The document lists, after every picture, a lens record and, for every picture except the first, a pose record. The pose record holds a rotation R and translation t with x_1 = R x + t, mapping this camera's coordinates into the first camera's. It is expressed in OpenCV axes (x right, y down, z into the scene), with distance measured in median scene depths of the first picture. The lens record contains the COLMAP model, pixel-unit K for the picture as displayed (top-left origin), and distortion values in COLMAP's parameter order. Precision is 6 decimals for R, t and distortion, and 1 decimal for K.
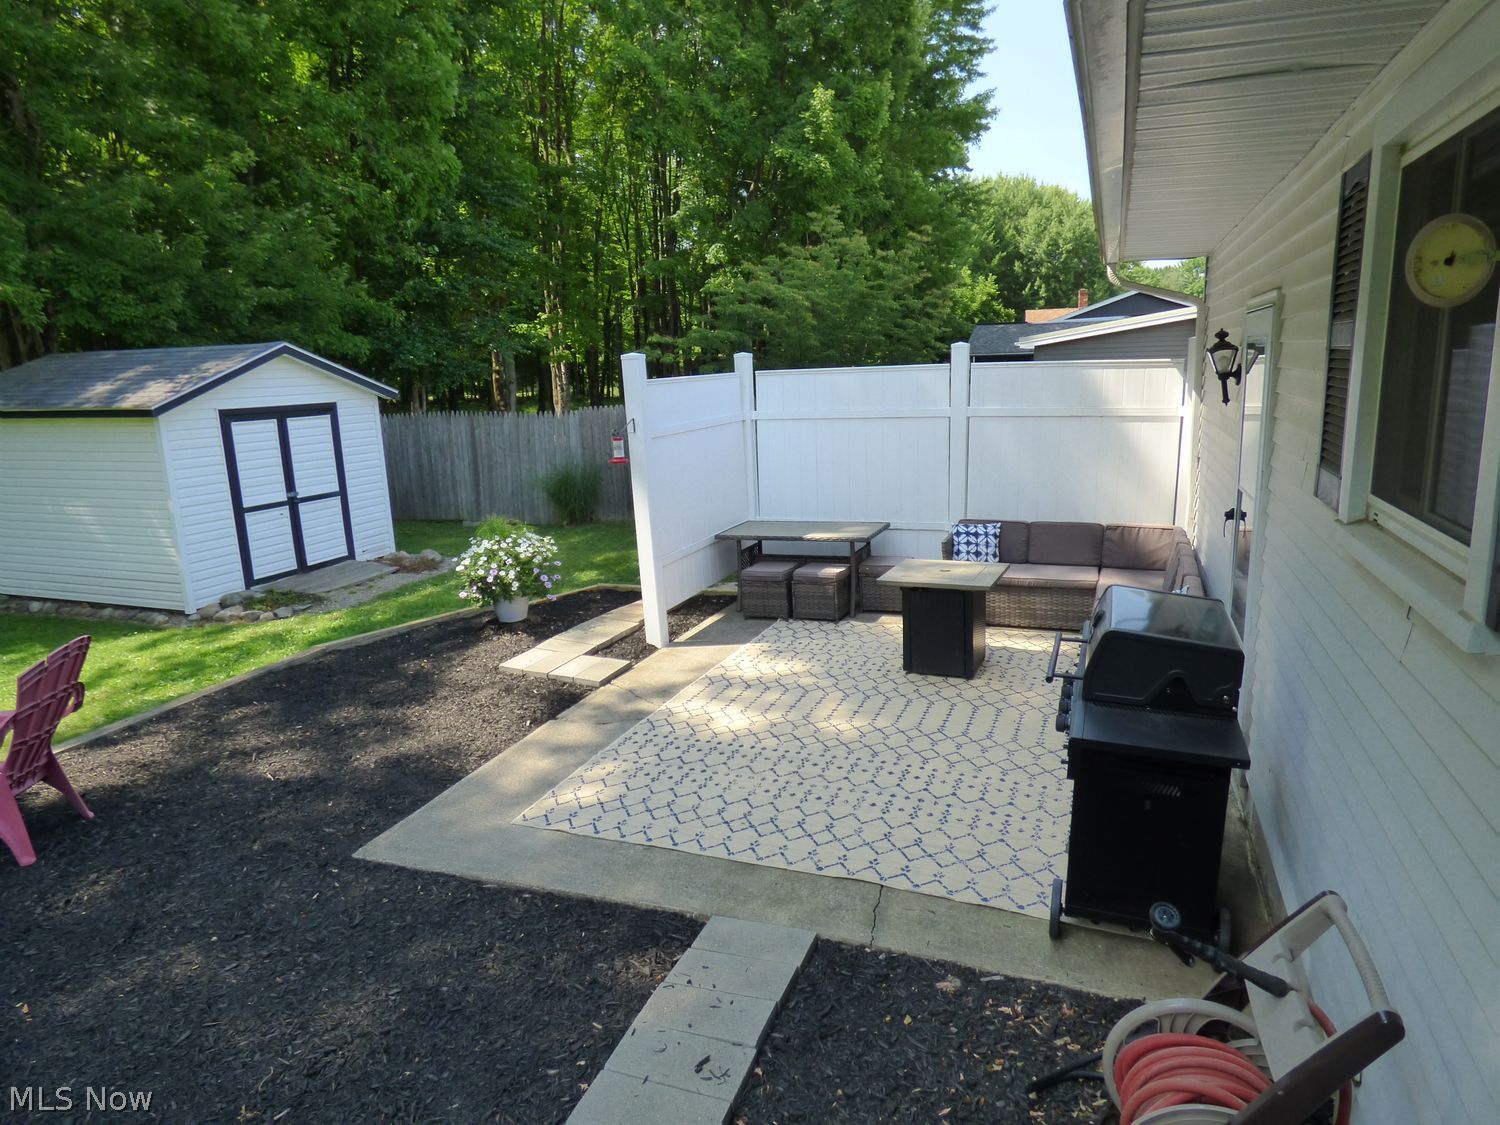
lens RADIAL K [[917.8, 0, 755.9], [0, 917.8, 563.4], [0, 0, 1]] dist [-0.009589, 0.007176]
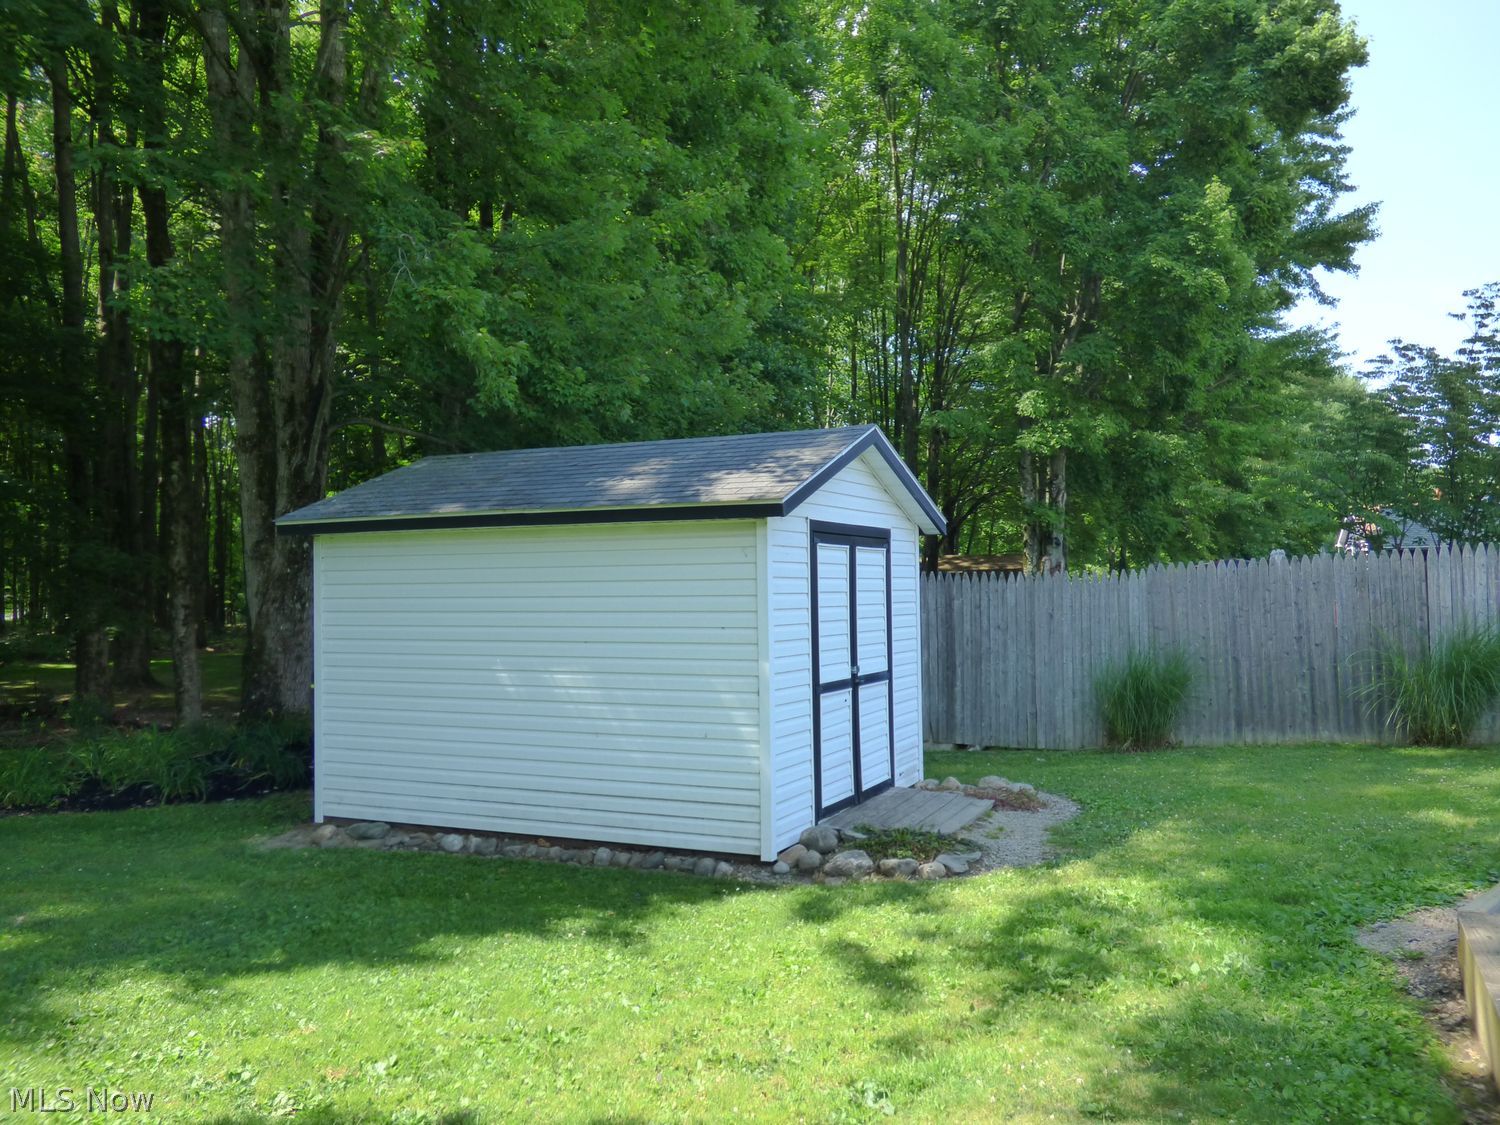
lens RADIAL K [[1233.5, 0, 746.7], [0, 1233.5, 555.1], [0, 0, 1]] dist [-0.009772, -0.006638]
pose [[0.996790, 0.017678, -0.078086, -0.547708], [-0.035712, 0.971088, -0.236035, 0.048744], [0.071656, 0.238066, 0.968602, 0.201532]]
